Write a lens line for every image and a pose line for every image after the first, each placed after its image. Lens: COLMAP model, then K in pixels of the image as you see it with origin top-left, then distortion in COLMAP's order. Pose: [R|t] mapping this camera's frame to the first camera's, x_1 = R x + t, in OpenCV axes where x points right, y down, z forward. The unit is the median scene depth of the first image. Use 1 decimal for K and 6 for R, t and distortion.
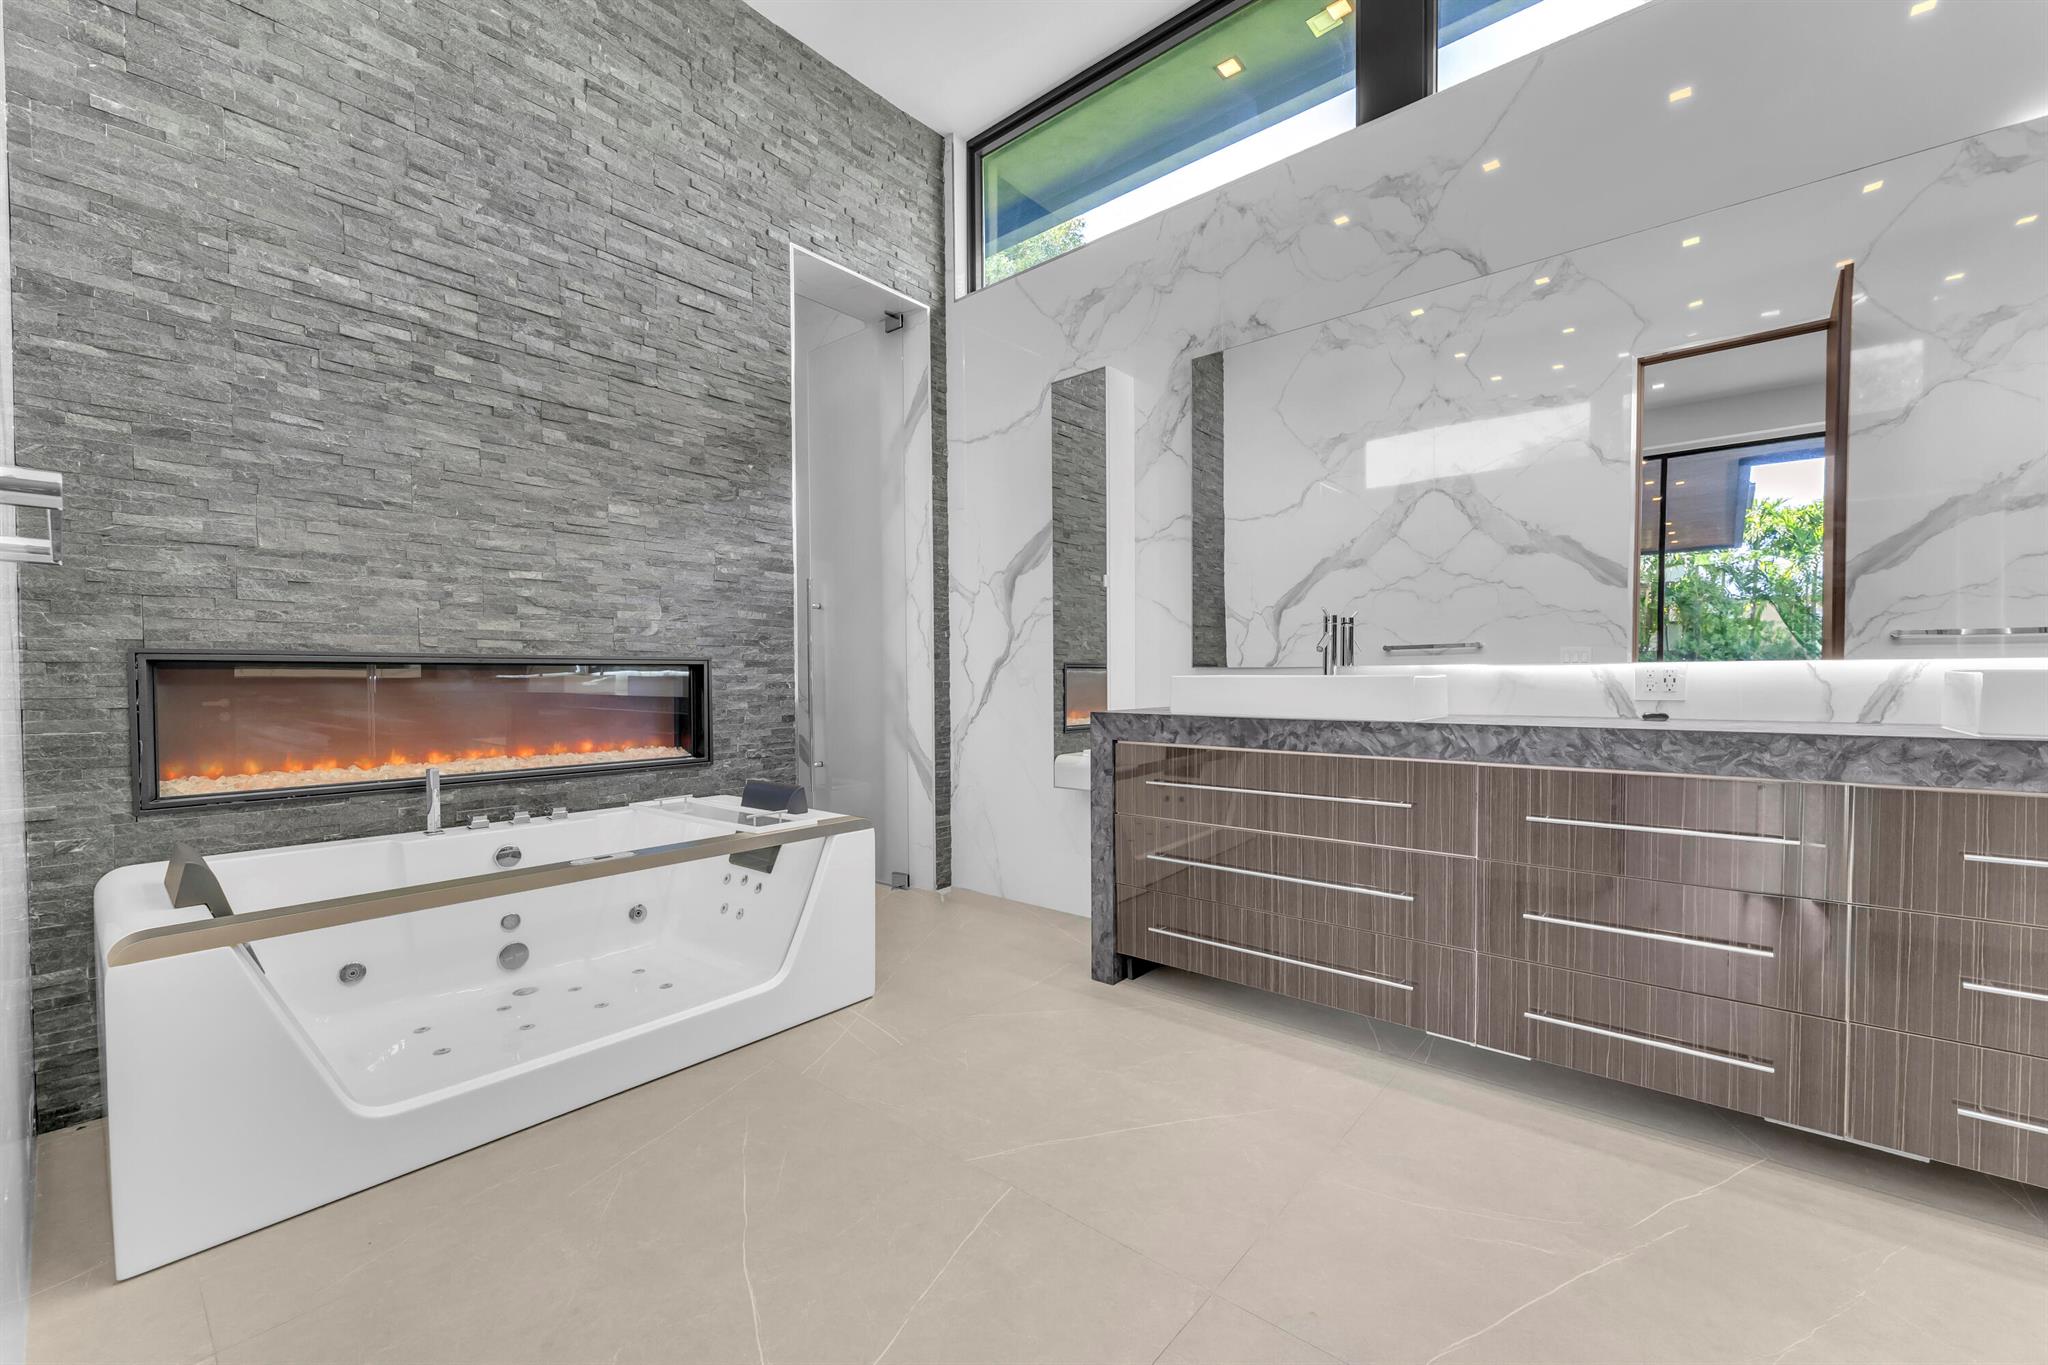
lens RADIAL K [[819.6, 0, 1032.9], [0, 819.6, 694.6], [0, 0, 1]] dist [-0.001775, -0.000985]
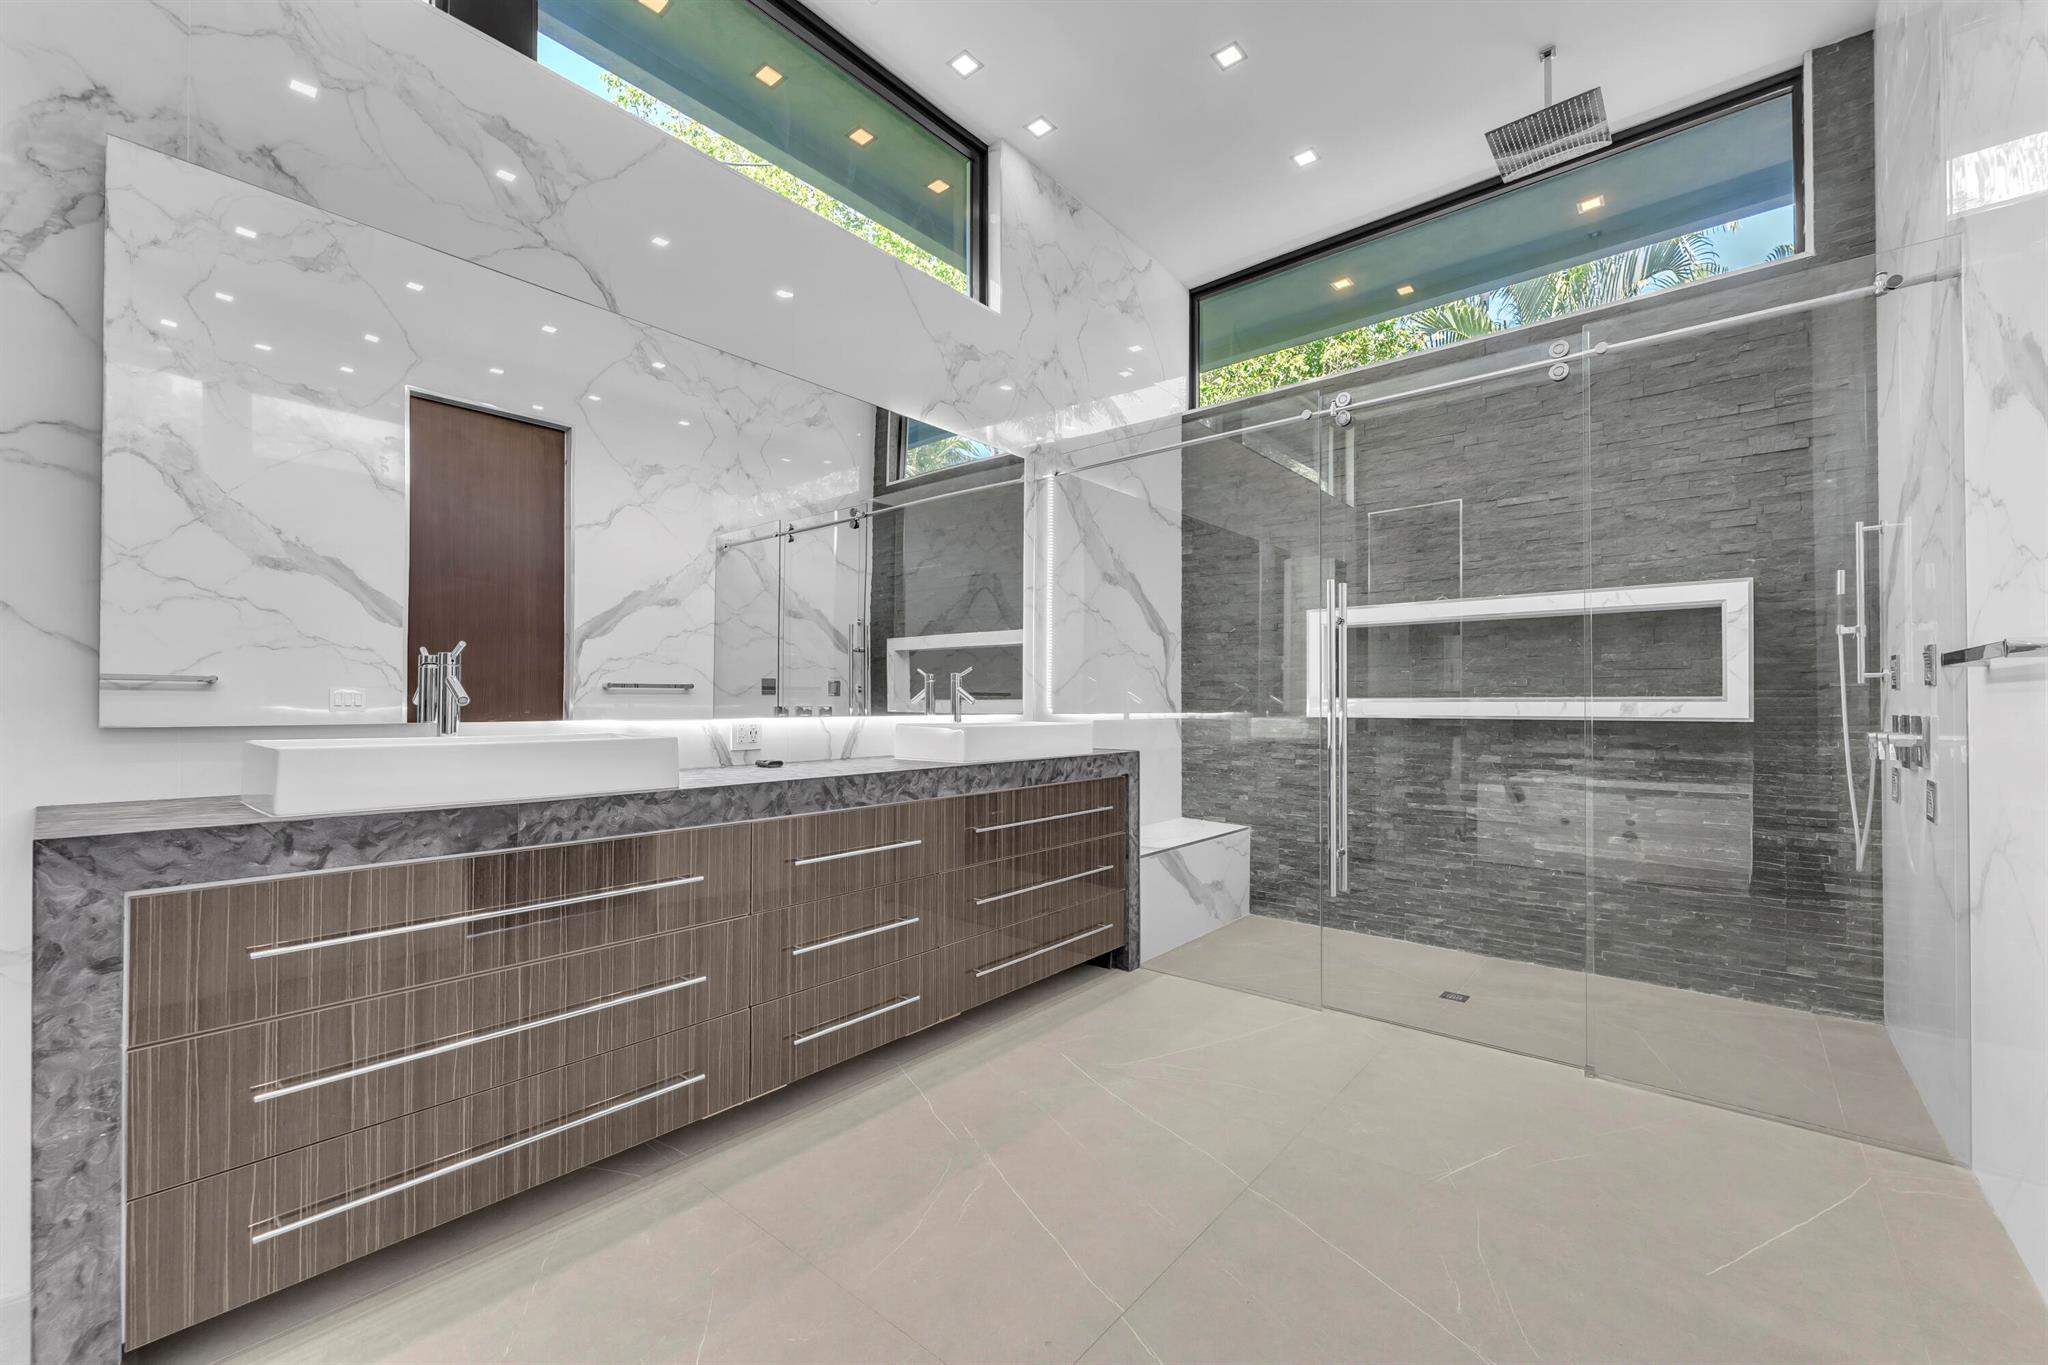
lens RADIAL K [[819.6, 0, 1031.1], [0, 819.6, 689.8], [0, 0, 1]] dist [-0.001775, -0.000985]
pose [[-0.008912, 0.023535, 0.999683, -0.425815], [0.019948, 0.999528, -0.023354, -0.043117], [-0.999761, 0.019734, -0.009377, 0.568475]]
